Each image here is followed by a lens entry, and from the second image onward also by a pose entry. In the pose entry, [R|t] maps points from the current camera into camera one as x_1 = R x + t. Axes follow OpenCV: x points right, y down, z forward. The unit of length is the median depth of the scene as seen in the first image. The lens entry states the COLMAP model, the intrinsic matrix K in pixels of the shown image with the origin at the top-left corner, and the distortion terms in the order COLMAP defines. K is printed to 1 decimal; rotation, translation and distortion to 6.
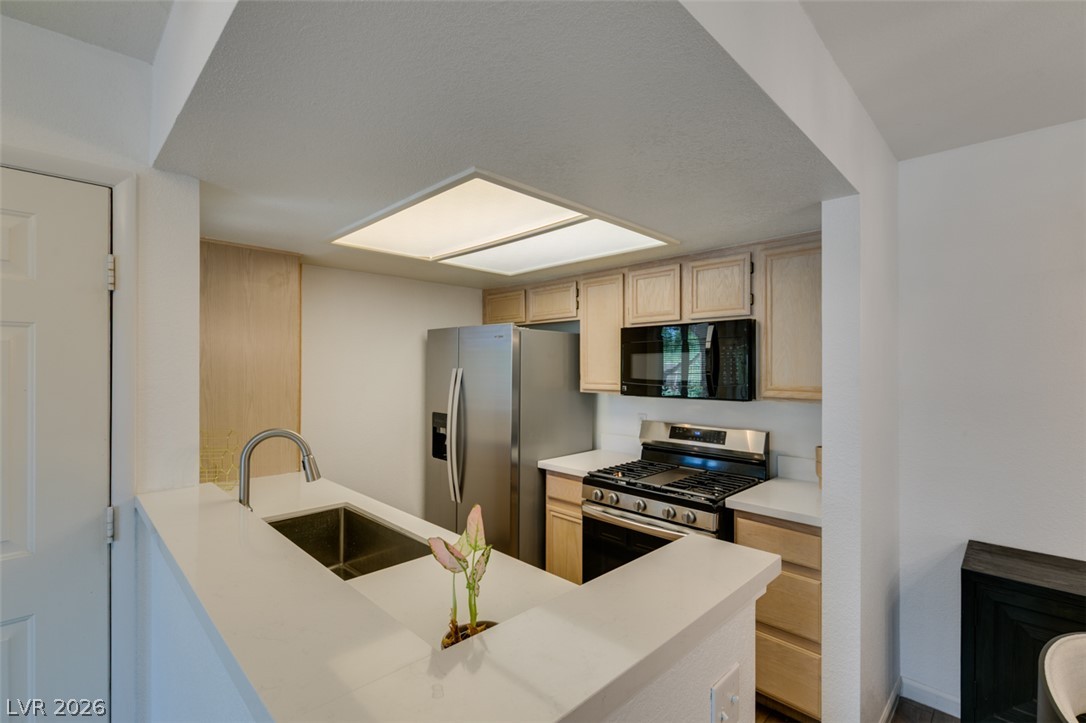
lens RADIAL K [[486.1, 0, 540.9], [0, 486.1, 364.1], [0, 0, 1]] dist [0.003106, -0.000748]
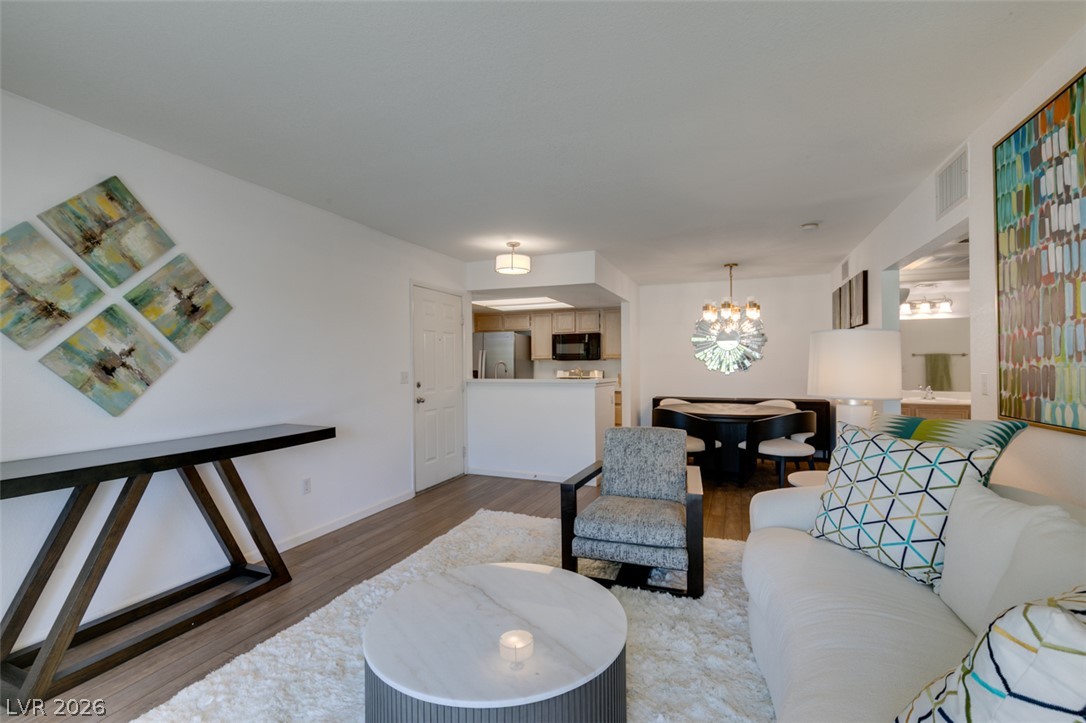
lens RADIAL K [[486.1, 0, 540.9], [0, 486.1, 364.1], [0, 0, 1]] dist [0.003106, -0.000748]
pose [[0.919886, -0.007080, 0.392122, -0.944781], [0.005871, 0.999974, 0.004282, 0.076747], [-0.392142, -0.001637, 0.919903, -1.422991]]
